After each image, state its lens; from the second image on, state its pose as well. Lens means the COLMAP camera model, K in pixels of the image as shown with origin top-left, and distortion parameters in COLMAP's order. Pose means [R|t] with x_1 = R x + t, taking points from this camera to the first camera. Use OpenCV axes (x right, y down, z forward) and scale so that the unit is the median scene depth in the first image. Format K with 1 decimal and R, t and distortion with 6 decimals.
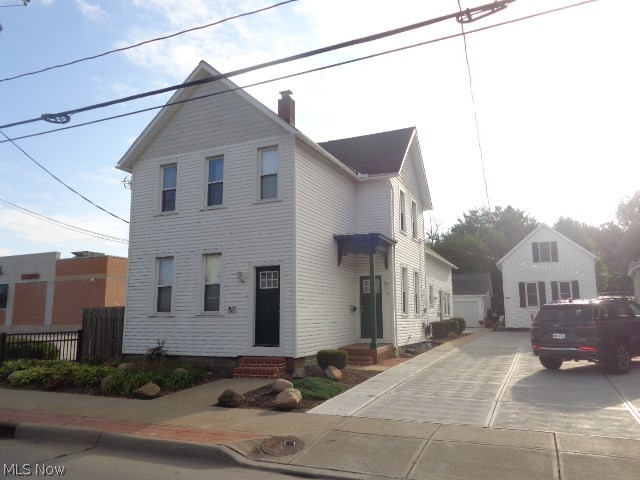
lens RADIAL K [[483.8, 0, 318.8], [0, 483.8, 238.0], [0, 0, 1]] dist [0.008148, 0.005716]
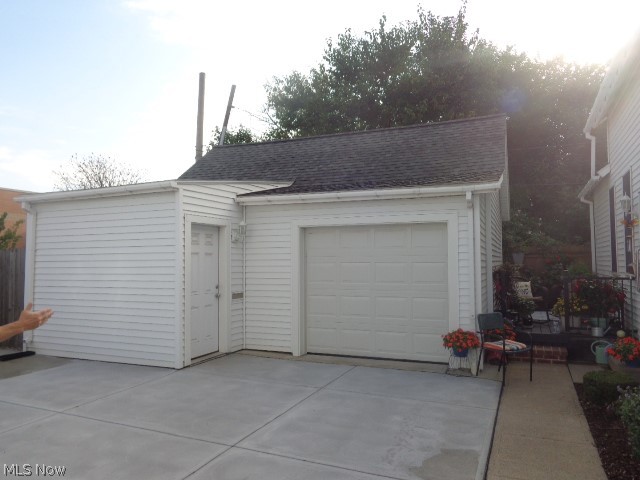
lens RADIAL K [[483.8, 0, 320.0], [0, 483.8, 236.3], [0, 0, 1]] dist [0.008148, 0.005716]
pose [[0.999653, 0.004319, 0.025992, 0.765195], [-0.007174, 0.993819, 0.110781, 0.321194], [-0.025353, -0.110929, 0.993505, 2.275543]]
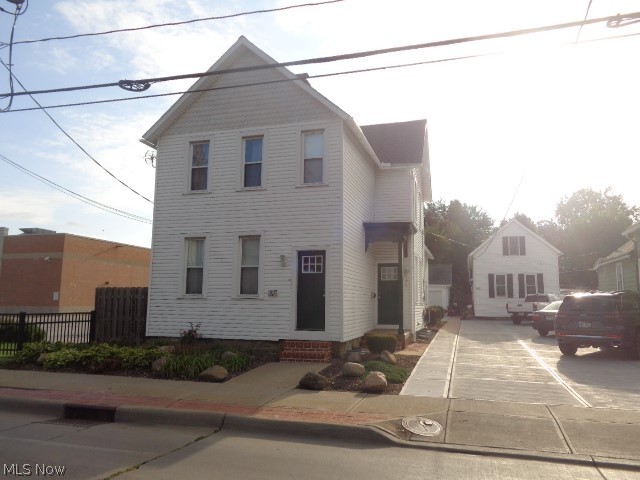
lens RADIAL K [[483.8, 0, 318.8], [0, 483.8, 237.4], [0, 0, 1]] dist [0.008148, 0.005716]
pose [[0.991236, 0.036810, 0.126872, -0.196406], [-0.039942, 0.998955, 0.022234, 0.007846], [-0.125921, -0.027107, 0.991670, 0.010623]]
